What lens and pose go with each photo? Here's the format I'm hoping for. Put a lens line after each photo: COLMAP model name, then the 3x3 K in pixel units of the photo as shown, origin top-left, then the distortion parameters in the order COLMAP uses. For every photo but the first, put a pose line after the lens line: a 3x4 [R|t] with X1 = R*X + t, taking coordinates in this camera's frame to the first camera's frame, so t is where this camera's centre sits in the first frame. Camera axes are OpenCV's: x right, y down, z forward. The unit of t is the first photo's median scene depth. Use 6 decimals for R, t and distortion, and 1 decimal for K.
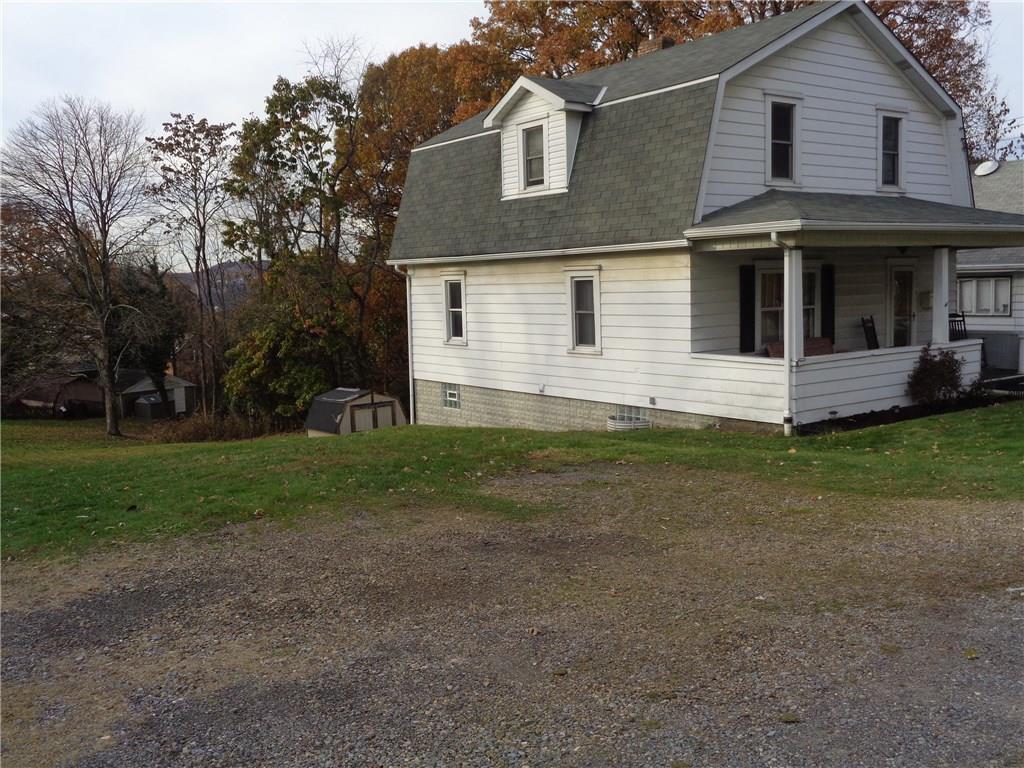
lens RADIAL K [[980.3, 0, 512.0], [0, 980.3, 384.2], [0, 0, 1]] dist [-0.013300, 0.000000]
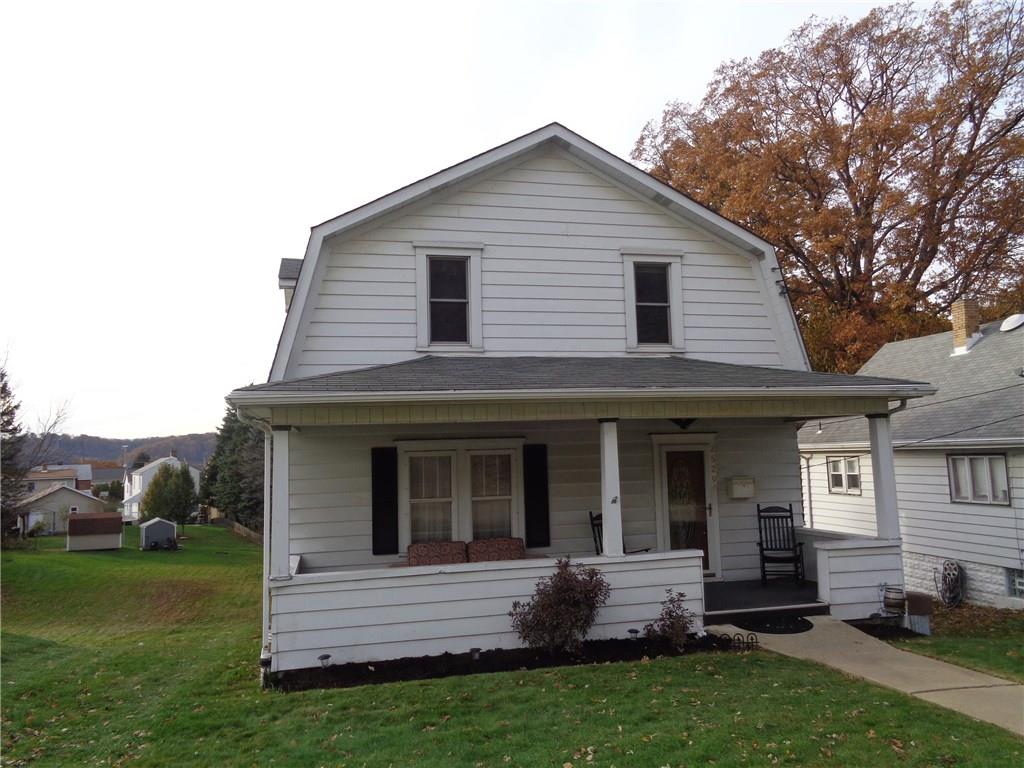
lens RADIAL K [[789.7, 0, 508.7], [0, 789.7, 376.8], [0, 0, 1]] dist [0.043728, -0.001161]
pose [[0.928144, -0.034426, -0.370627, 0.554397], [-0.036847, 0.982325, -0.183518, -0.057658], [0.370394, 0.183988, 0.910471, 0.397184]]
